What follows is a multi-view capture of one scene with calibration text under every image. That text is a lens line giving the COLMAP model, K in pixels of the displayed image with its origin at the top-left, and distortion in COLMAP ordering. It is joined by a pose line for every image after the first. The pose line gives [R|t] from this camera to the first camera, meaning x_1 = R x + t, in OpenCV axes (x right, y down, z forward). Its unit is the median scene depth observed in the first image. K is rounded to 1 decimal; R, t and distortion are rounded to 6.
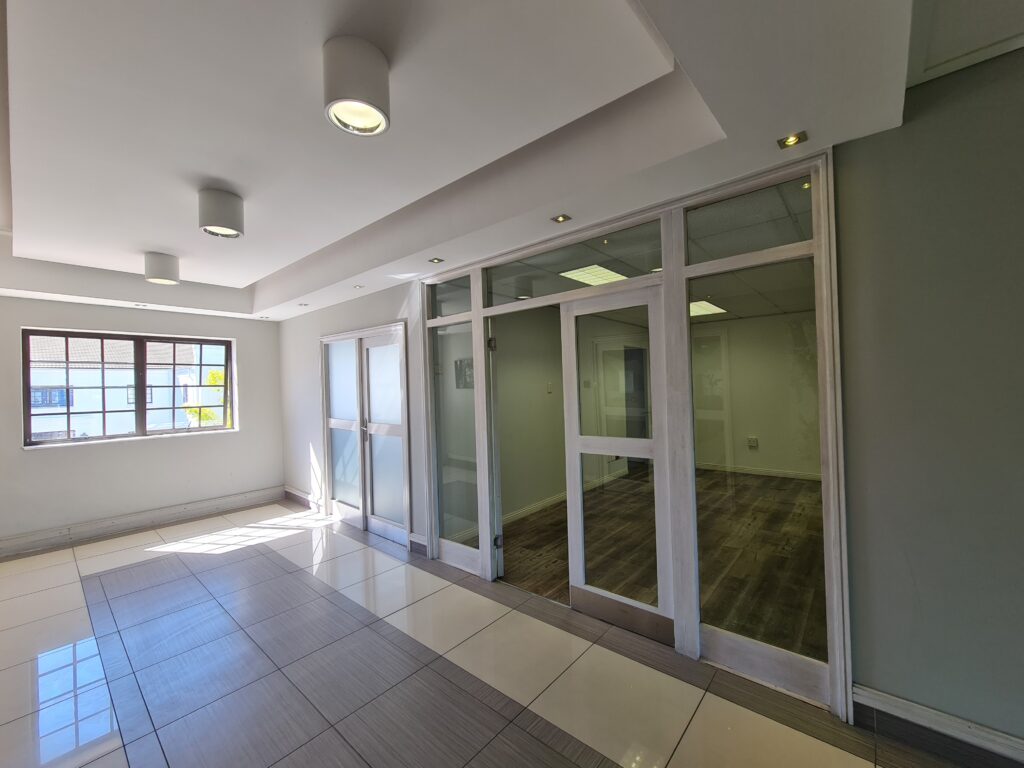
lens RADIAL K [[411.4, 0, 512.0], [0, 411.4, 384.0], [0, 0, 1]] dist [0.001386, 0.000144]
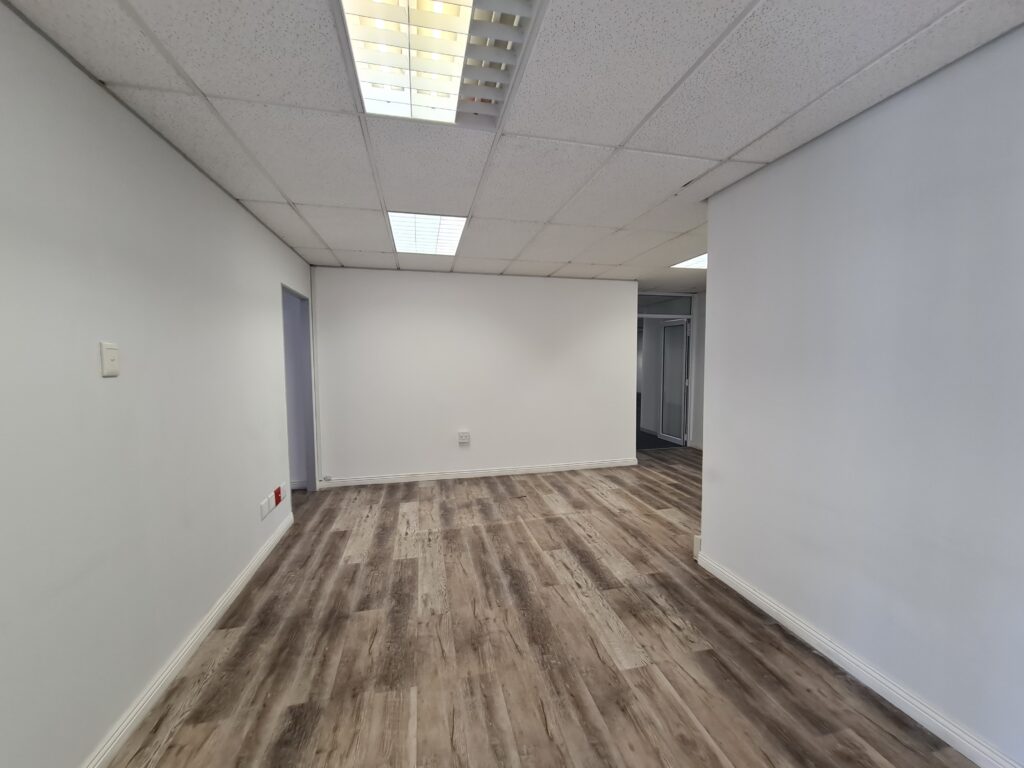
lens RADIAL K [[411.4, 0, 512.0], [0, 411.4, 384.0], [0, 0, 1]] dist [0.001386, 0.000144]
pose [[0.584773, -0.023505, 0.810857, 0.019938], [-0.014510, 0.999117, 0.039427, 0.014051], [-0.811067, -0.034821, 0.583915, 0.703589]]
